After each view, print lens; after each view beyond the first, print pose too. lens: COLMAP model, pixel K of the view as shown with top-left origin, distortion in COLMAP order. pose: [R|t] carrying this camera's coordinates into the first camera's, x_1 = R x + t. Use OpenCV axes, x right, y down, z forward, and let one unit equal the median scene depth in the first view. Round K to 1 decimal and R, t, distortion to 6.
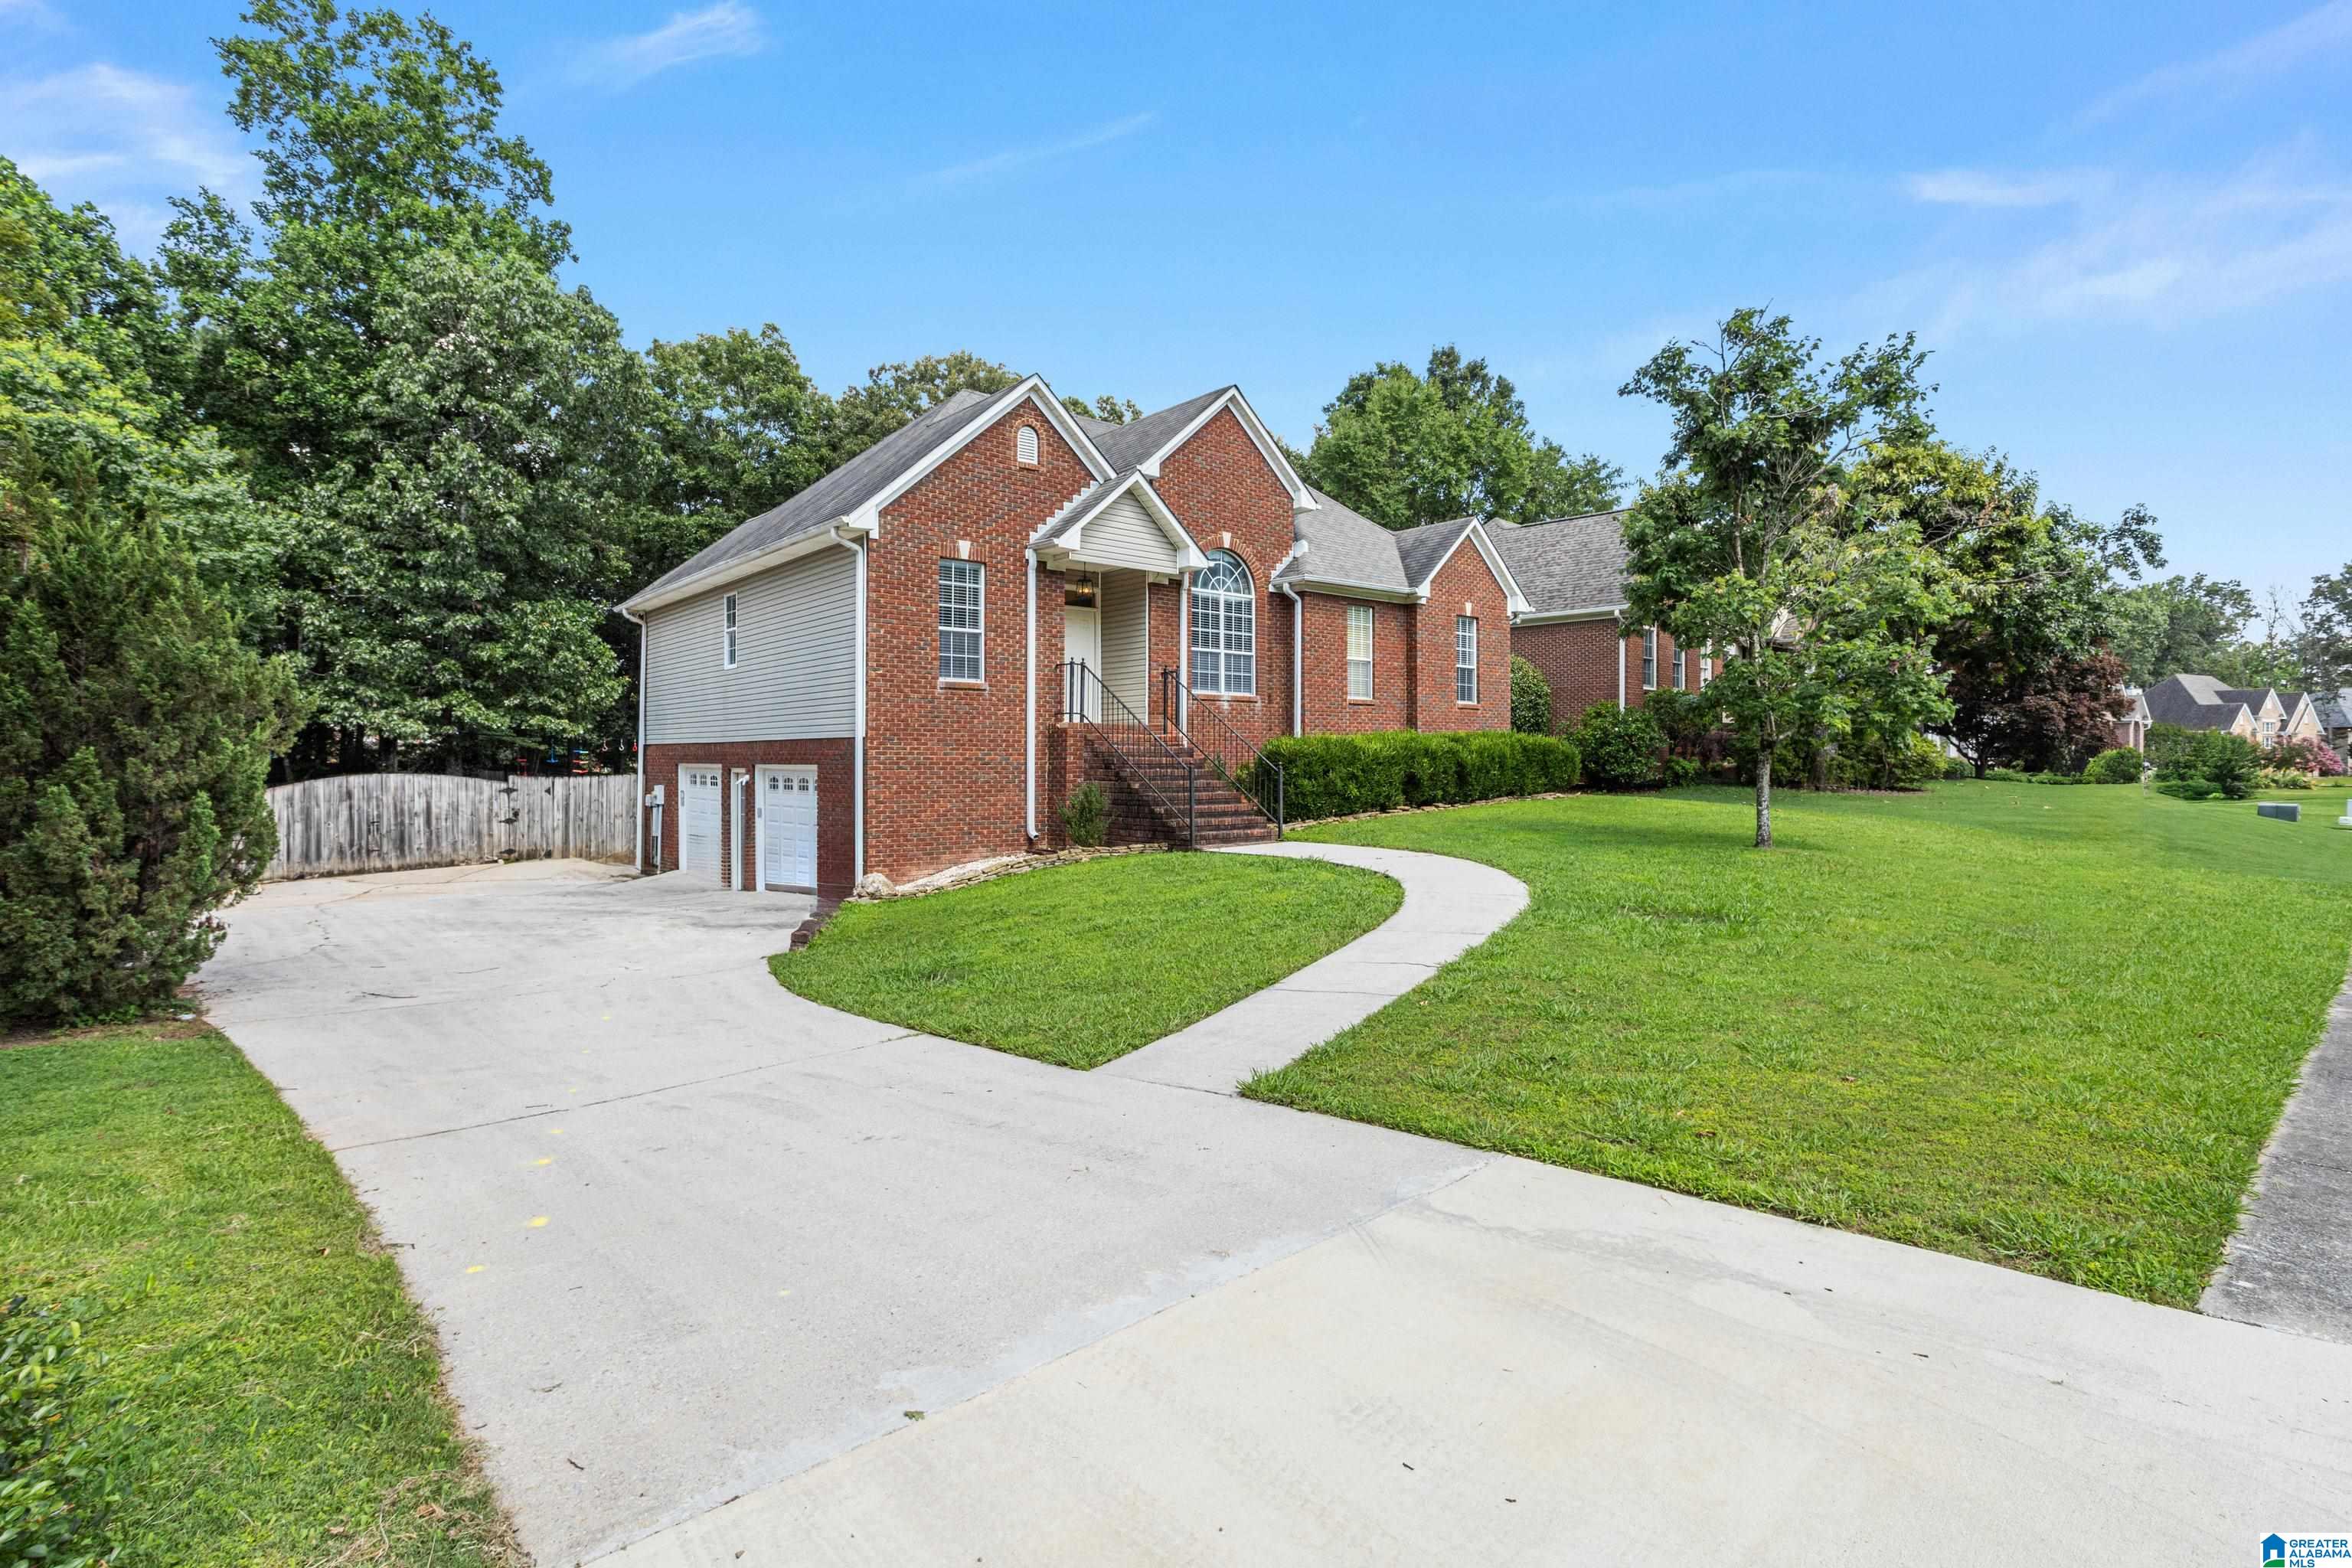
lens RADIAL K [[1169.7, 0, 1176.5], [0, 1169.7, 784.2], [0, 0, 1]] dist [-0.000603, -0.000262]
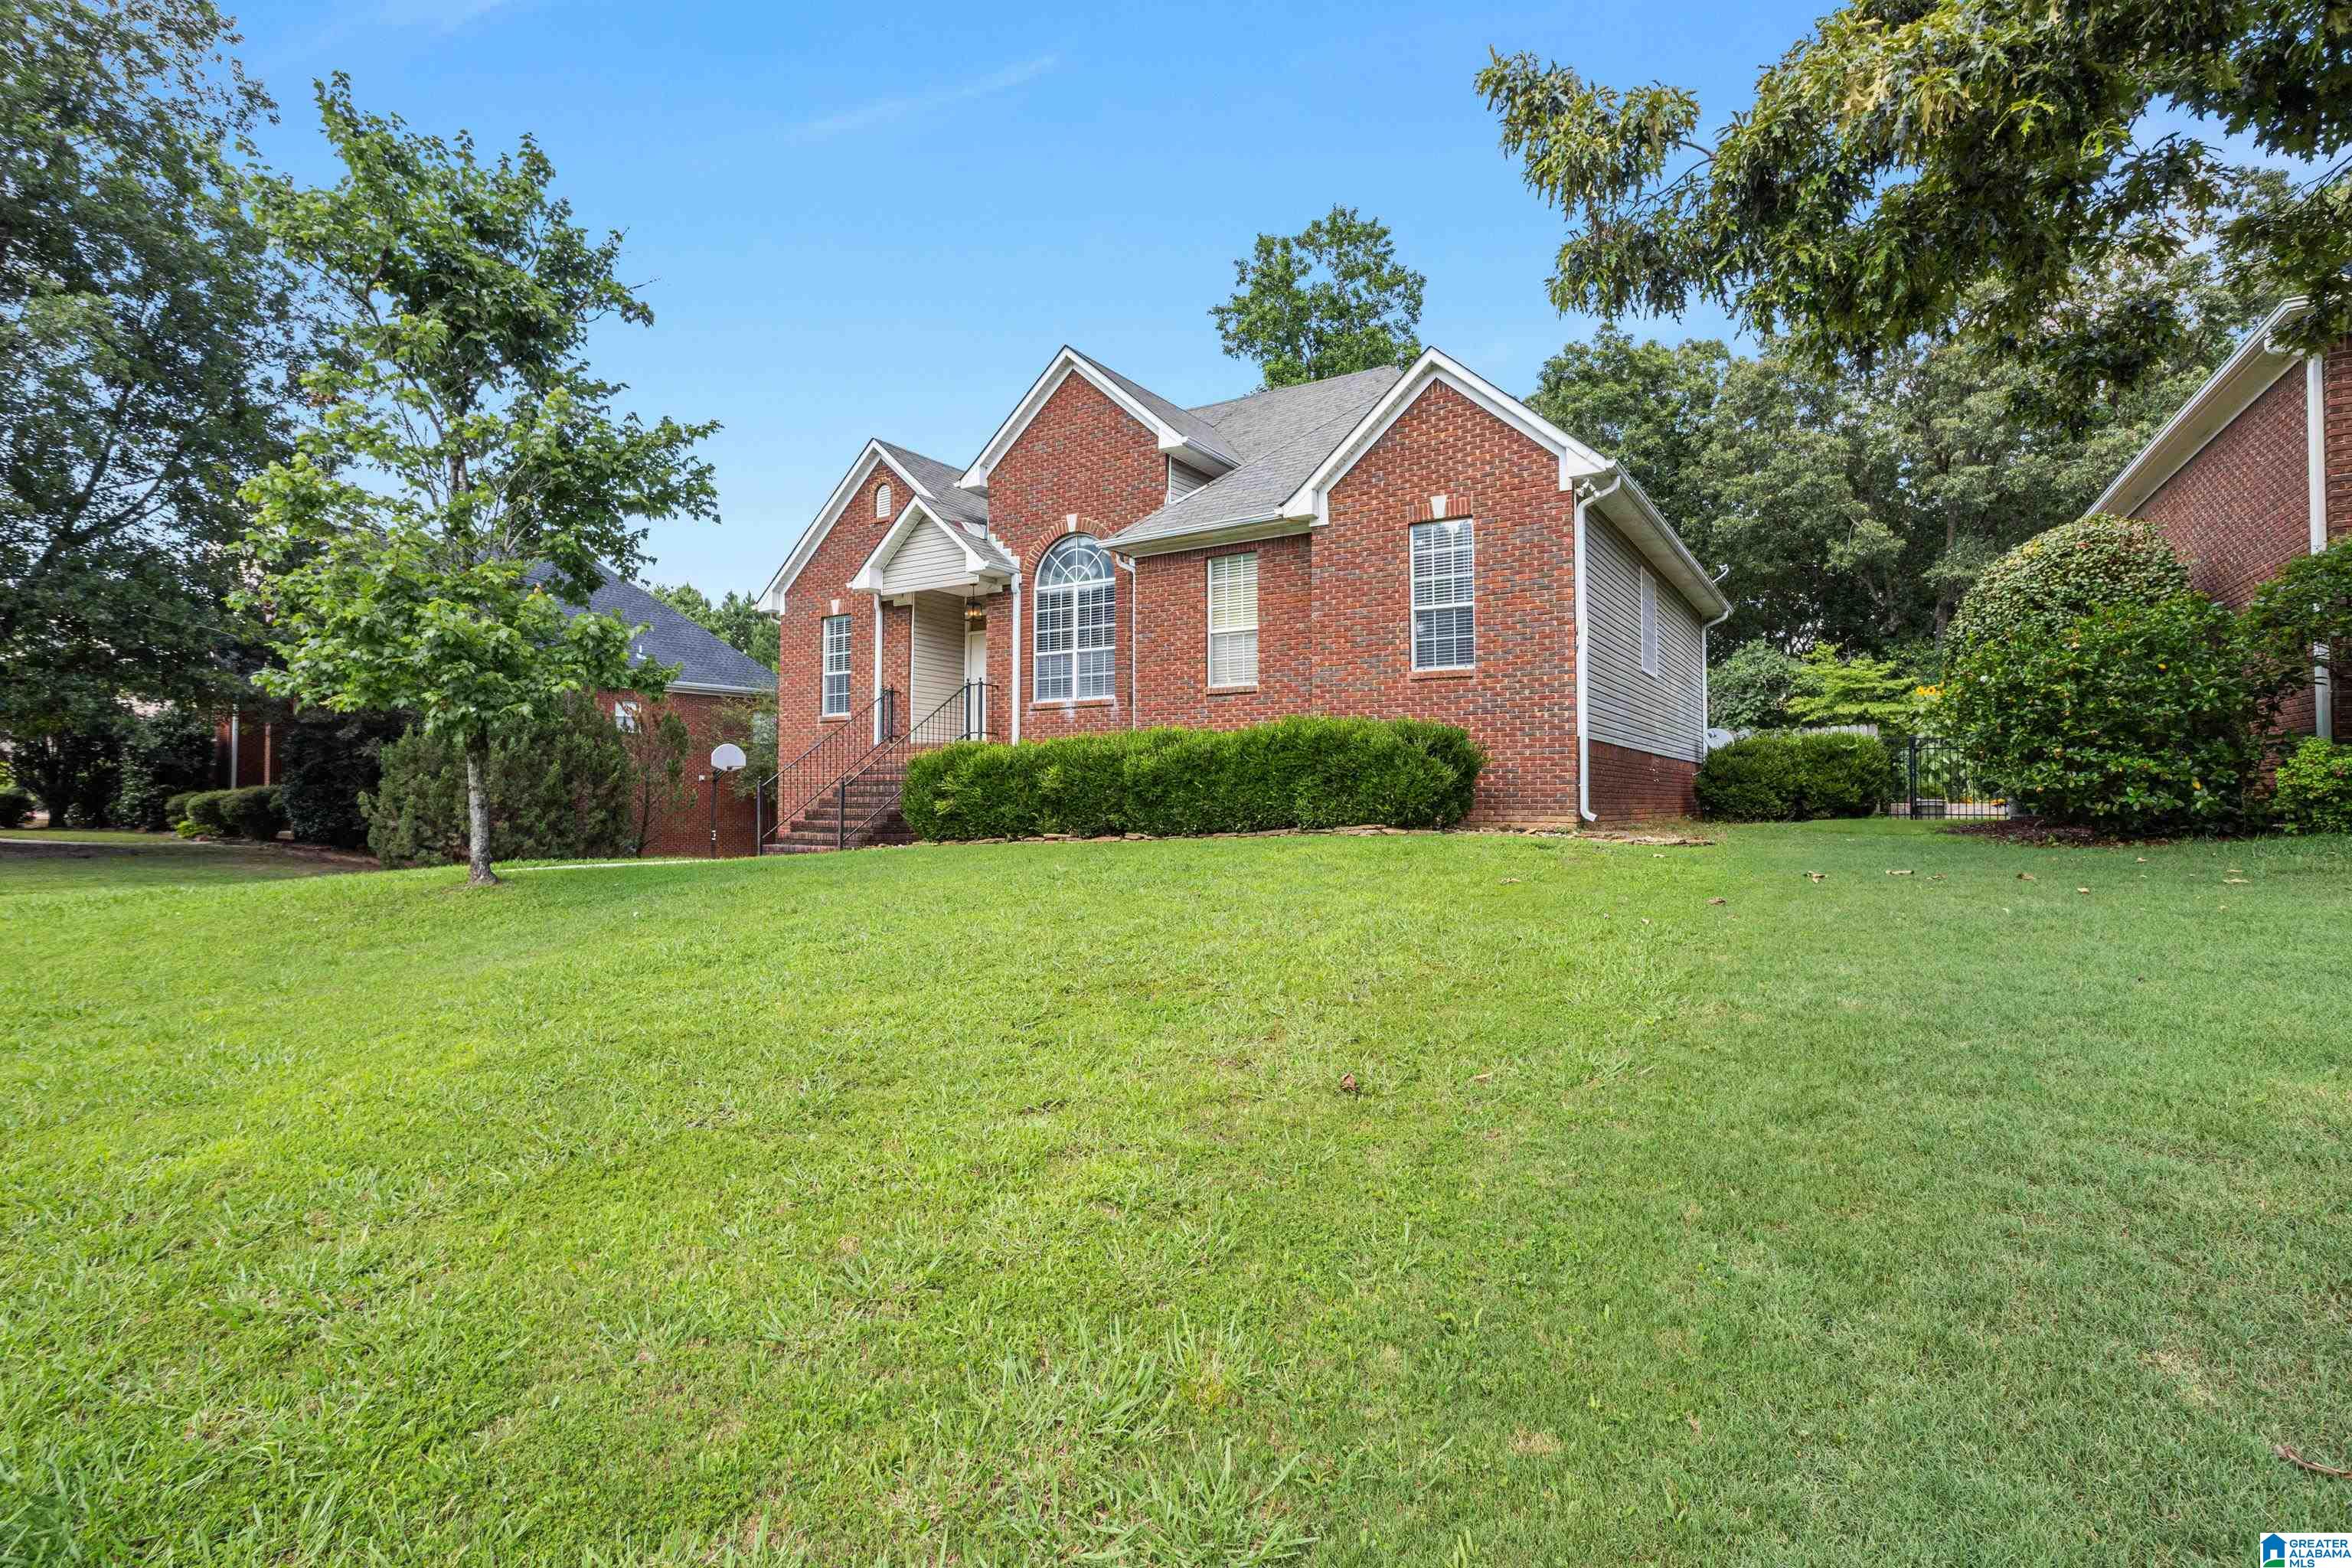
lens RADIAL K [[1169.7, 0, 1177.1], [0, 1169.7, 785.8], [0, 0, 1]] dist [-0.000603, -0.000262]
pose [[0.316473, 0.001249, -0.948601, 0.887578], [0.015098, 0.999866, 0.006353, -0.017697], [0.948481, -0.016332, 0.316411, 0.794390]]
